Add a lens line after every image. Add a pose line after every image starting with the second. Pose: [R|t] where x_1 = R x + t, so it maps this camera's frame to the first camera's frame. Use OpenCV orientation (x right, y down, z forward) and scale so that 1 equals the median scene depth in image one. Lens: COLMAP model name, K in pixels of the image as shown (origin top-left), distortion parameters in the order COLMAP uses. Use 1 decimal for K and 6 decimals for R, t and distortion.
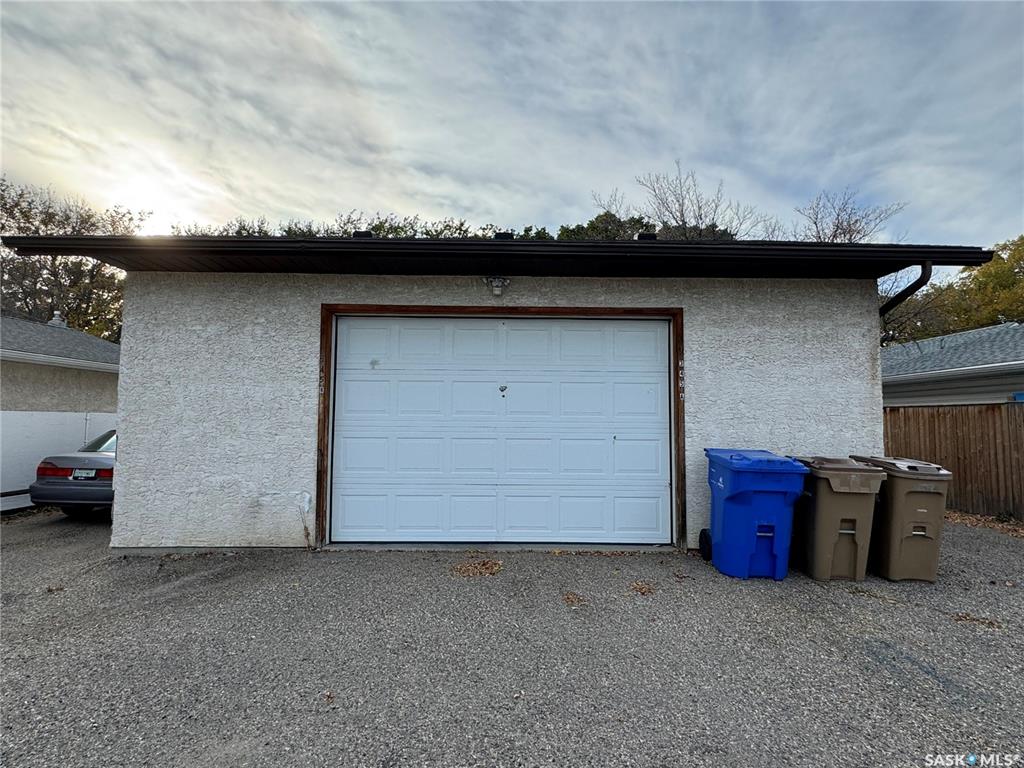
lens RADIAL K [[564.0, 0, 511.9], [0, 564.0, 383.3], [0, 0, 1]] dist [0.002197, 0.000396]
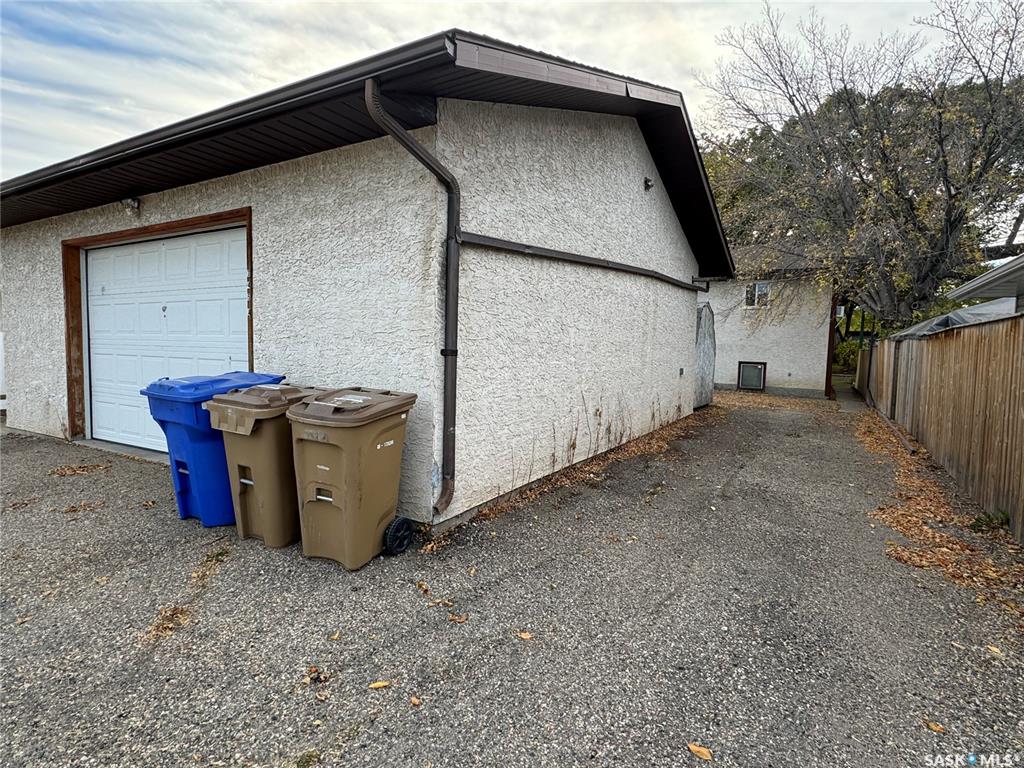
lens RADIAL K [[540.8, 0, 511.9], [0, 540.8, 382.1], [0, 0, 1]] dist [-0.000832, -0.000488]
pose [[0.854832, 0.042067, -0.517197, 1.068889], [0.019499, 0.993401, 0.113027, 0.044136], [0.518538, -0.106704, 0.848370, 0.486283]]
